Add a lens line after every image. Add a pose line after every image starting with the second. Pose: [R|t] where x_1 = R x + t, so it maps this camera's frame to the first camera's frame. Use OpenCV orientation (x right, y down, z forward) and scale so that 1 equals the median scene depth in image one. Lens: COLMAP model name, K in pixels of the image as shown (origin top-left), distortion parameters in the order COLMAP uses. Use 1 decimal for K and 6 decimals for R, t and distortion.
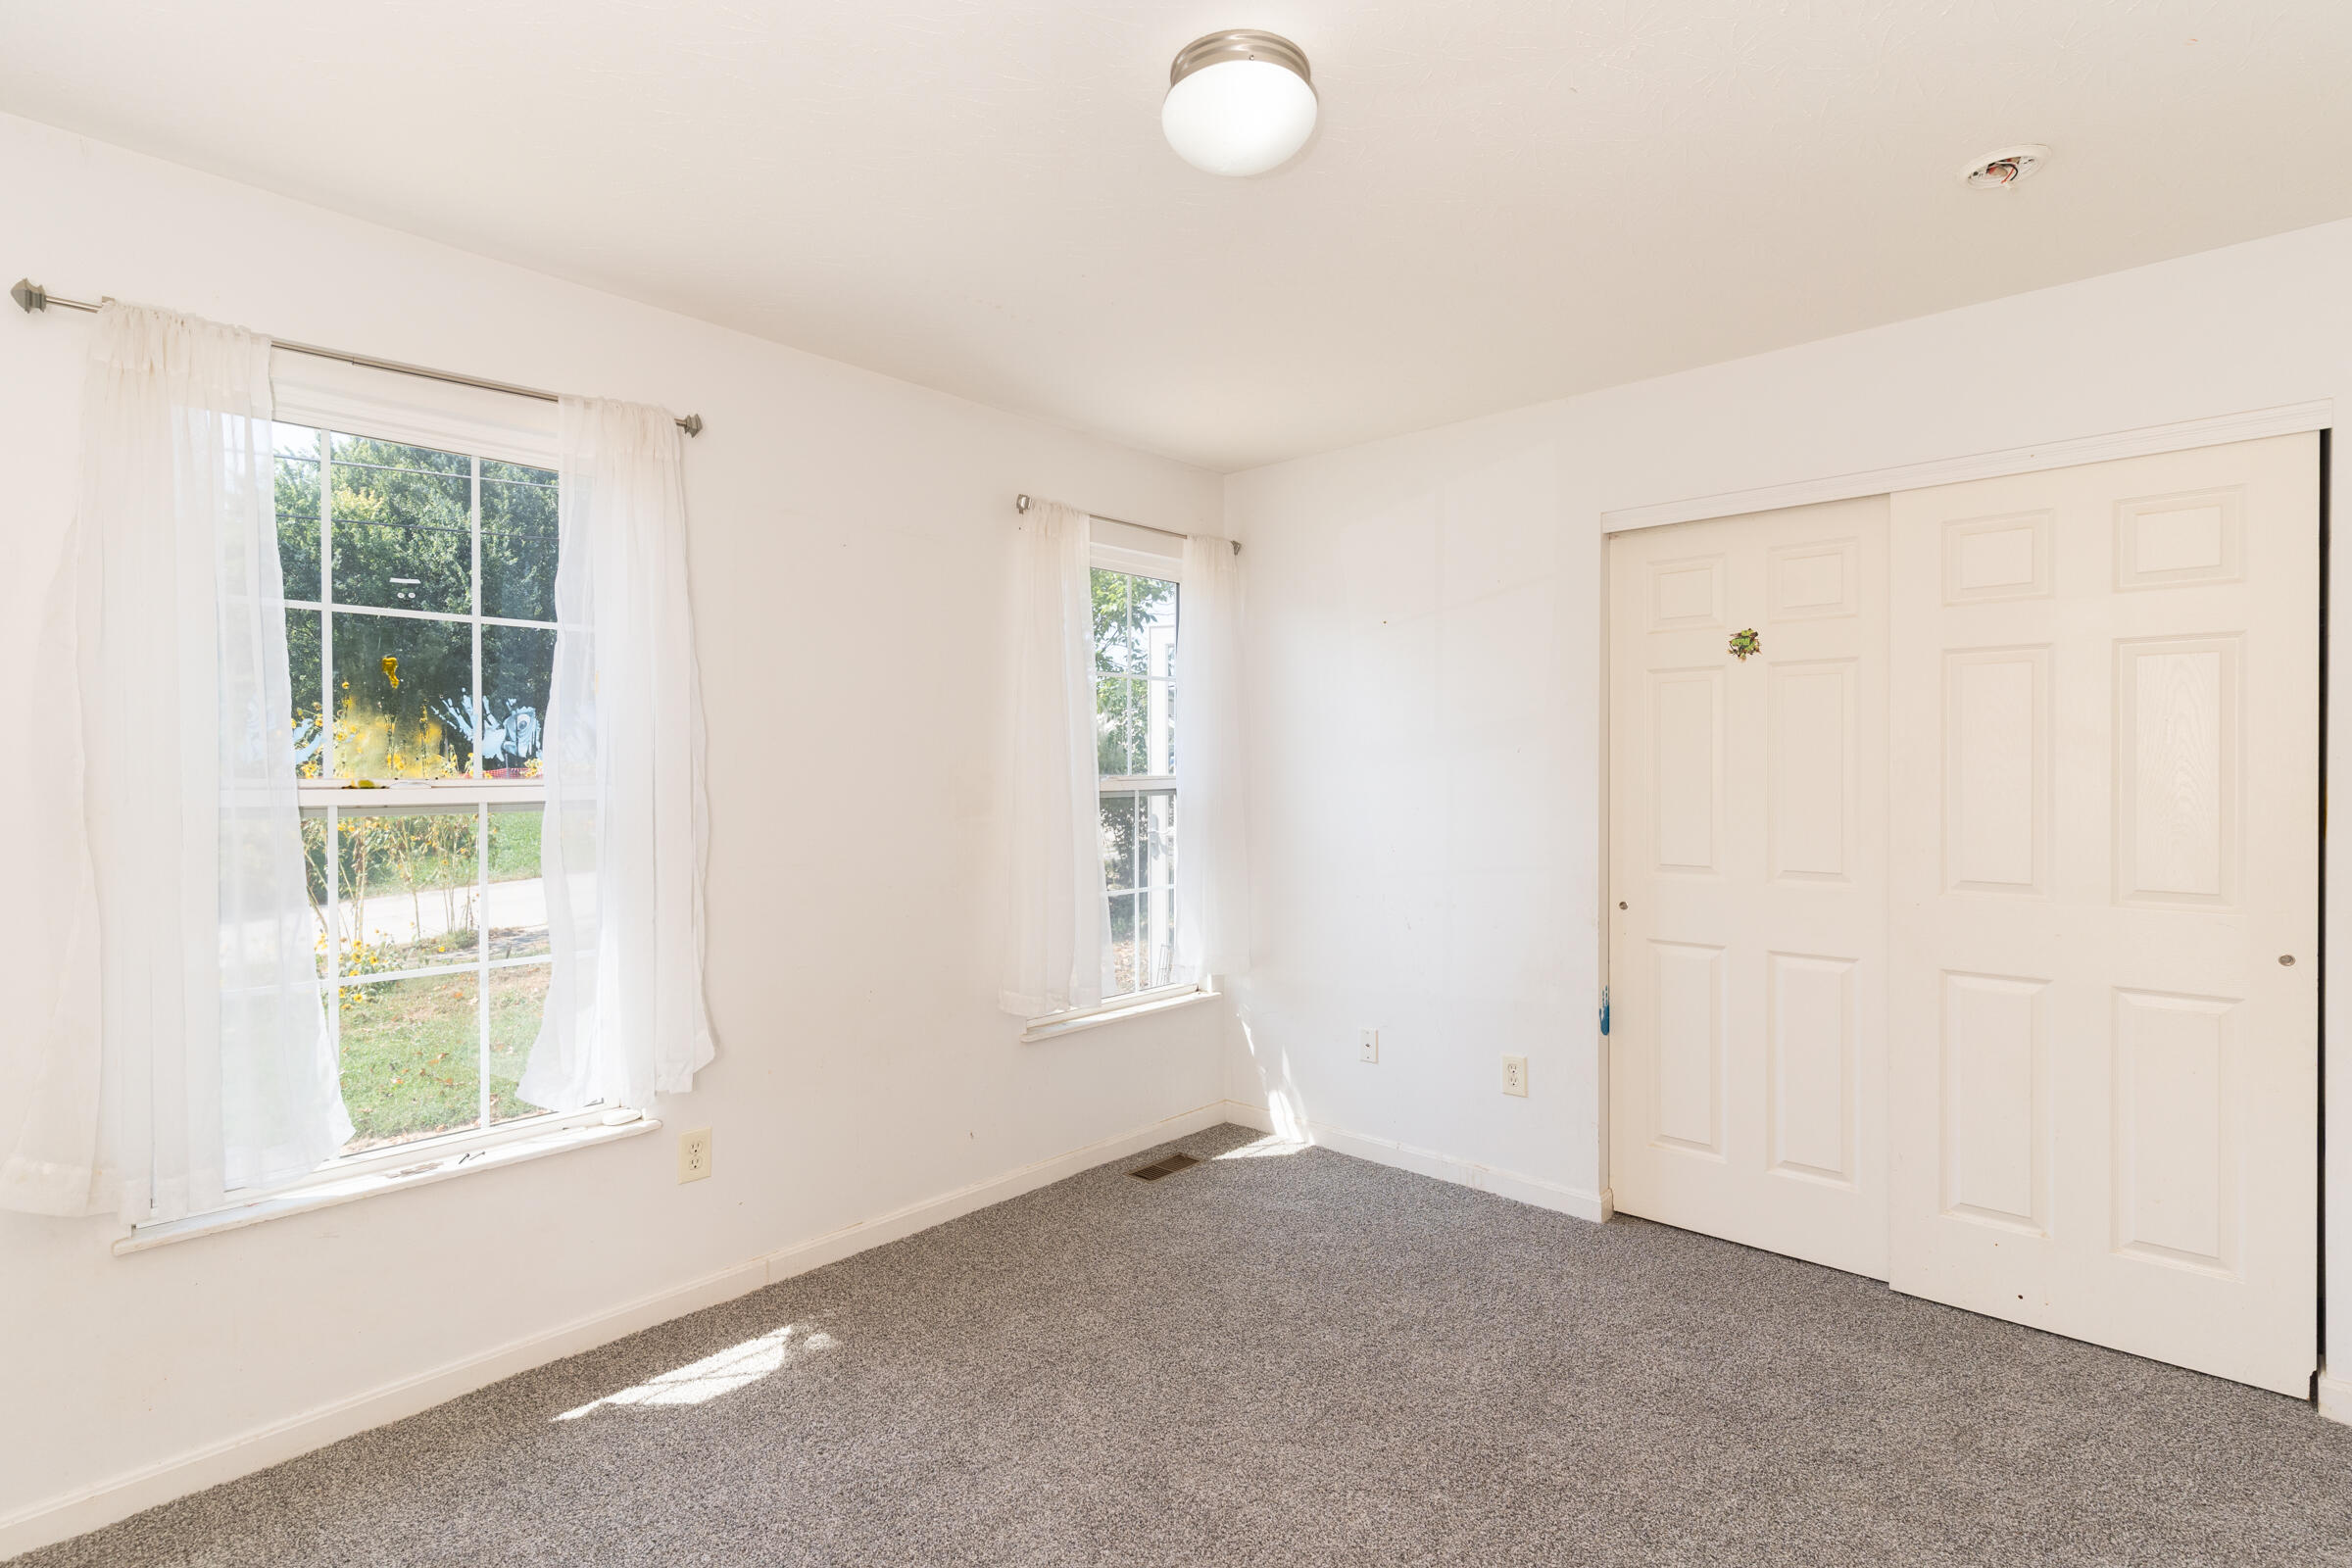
lens RADIAL K [[1122.4, 0, 1167.1], [0, 1122.4, 776.6], [0, 0, 1]] dist [0.002935, -0.000061]
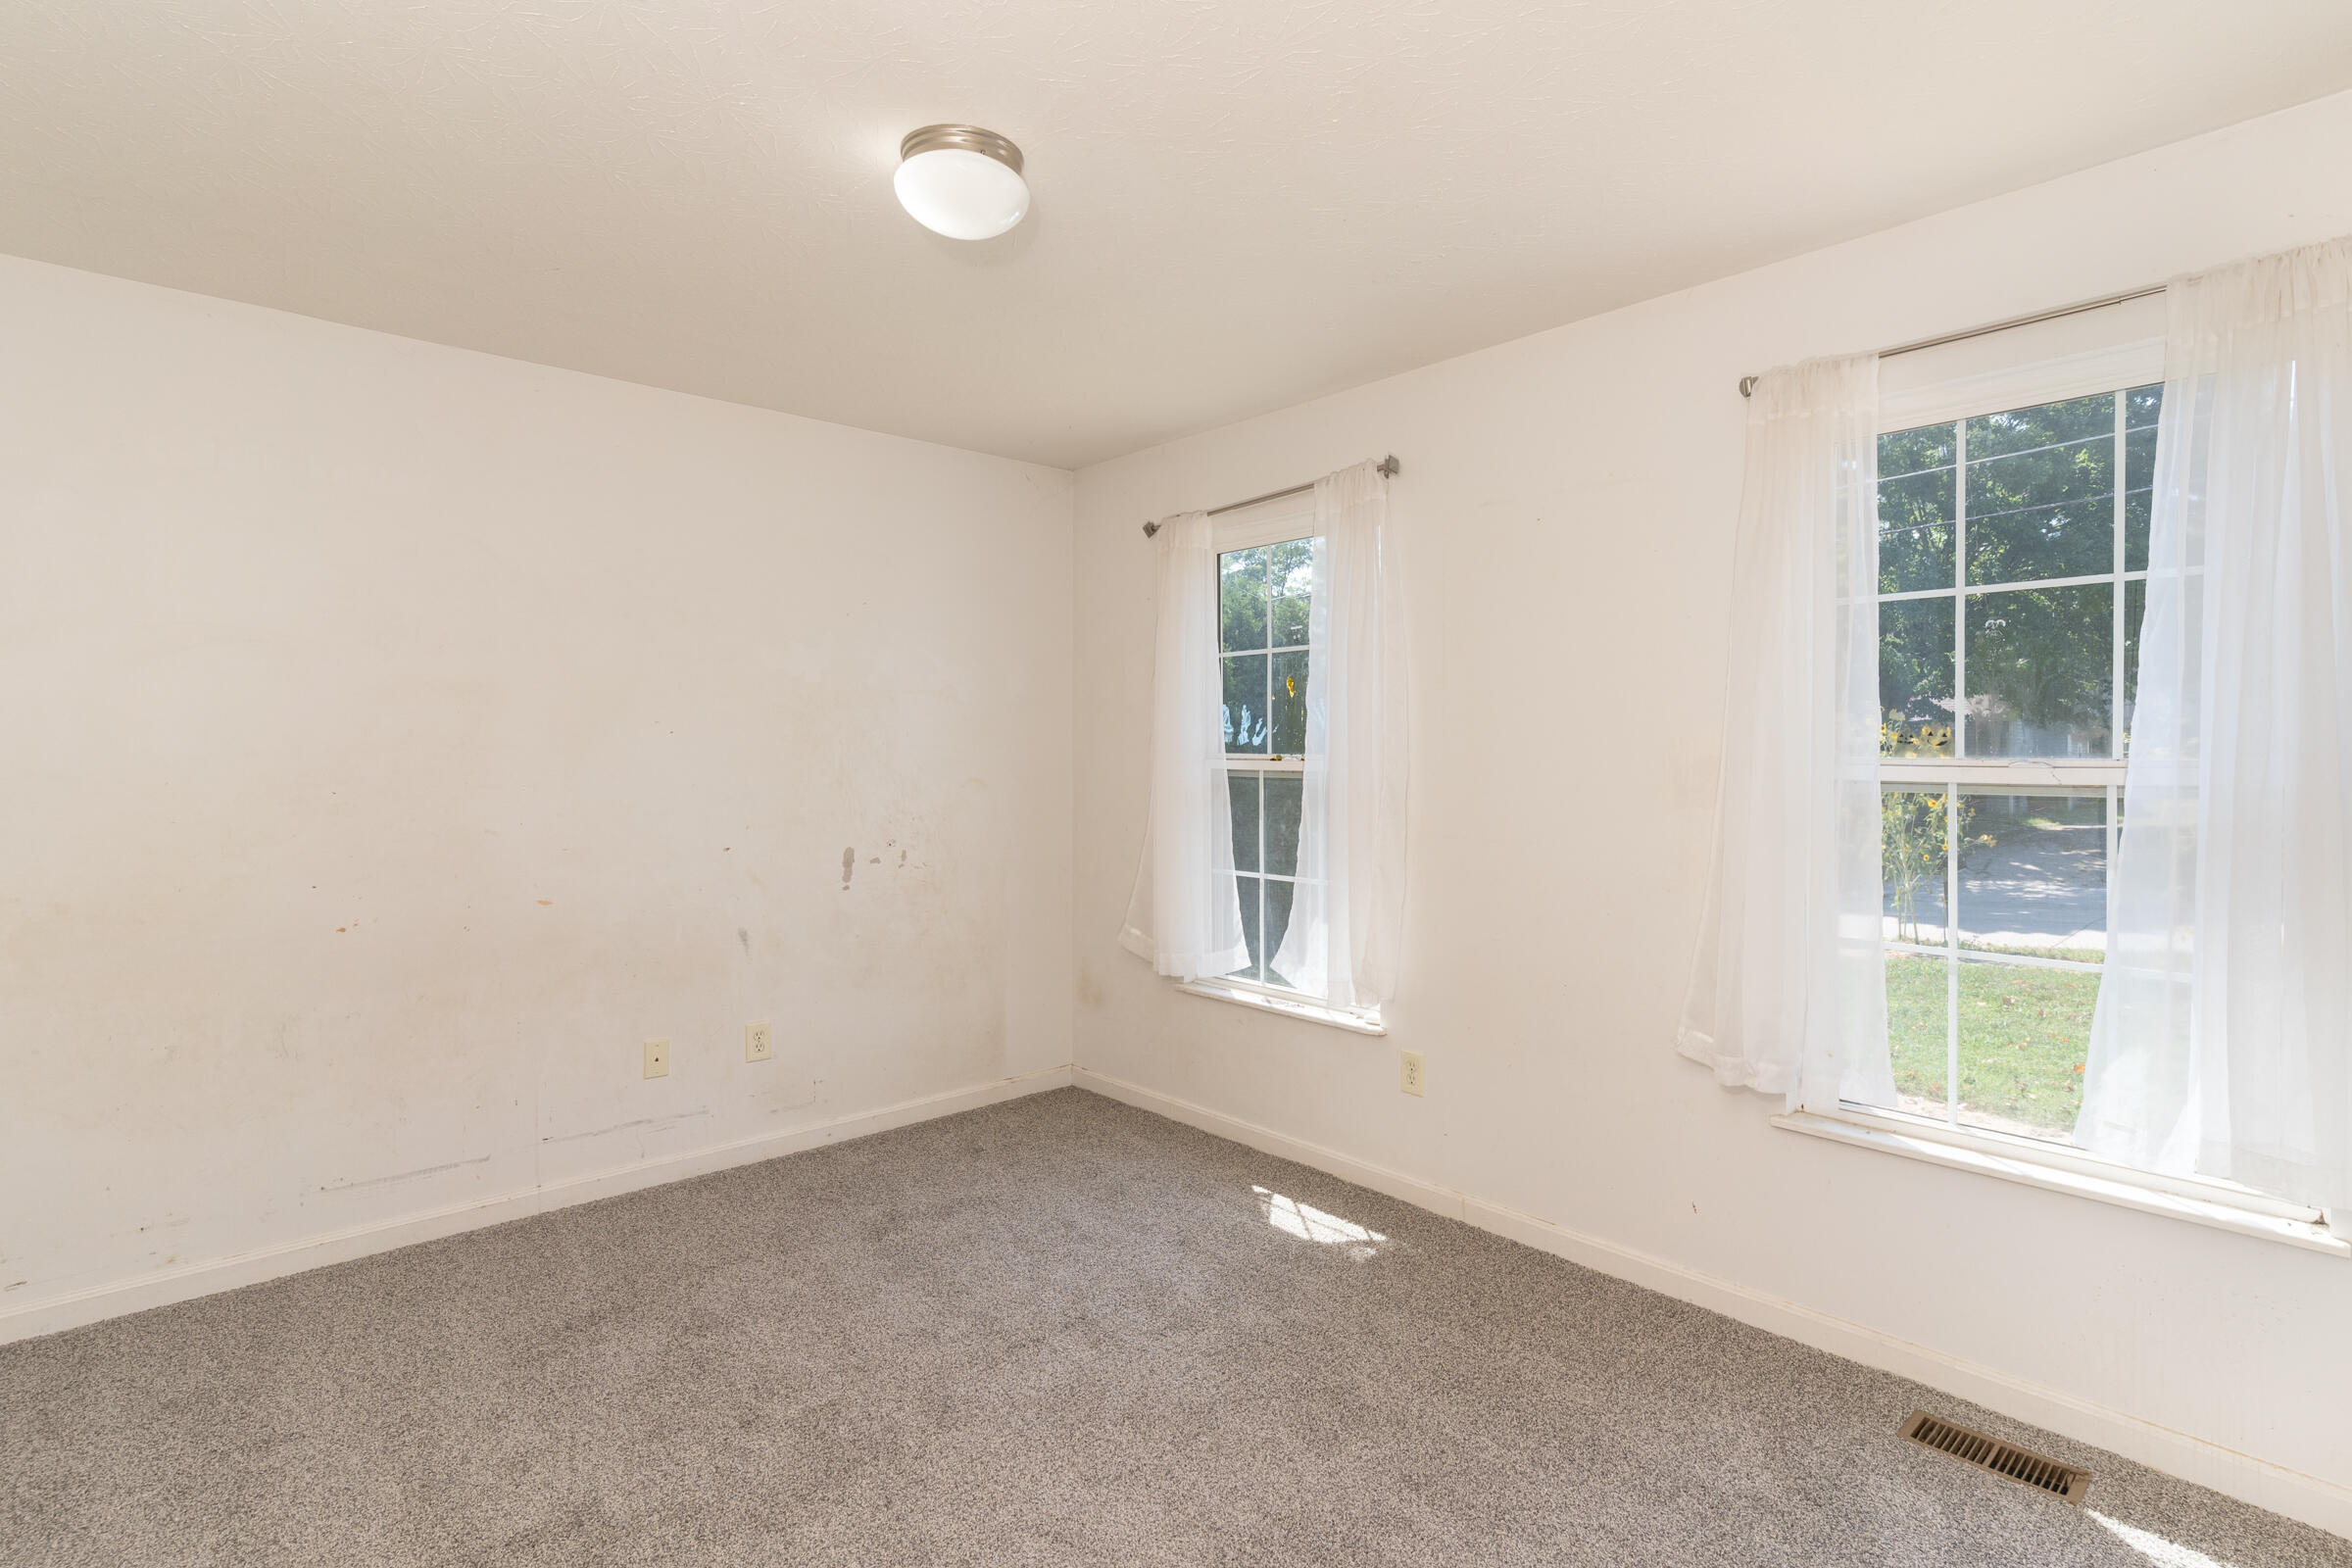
lens RADIAL K [[1122.4, 0, 1167.3], [0, 1122.4, 775.2], [0, 0, 1]] dist [0.002935, -0.000061]
pose [[-0.078440, 0.026309, -0.996572, 0.724875], [-0.003231, 0.999640, 0.026644, -0.004867], [0.996914, 0.005310, -0.078327, 0.790110]]
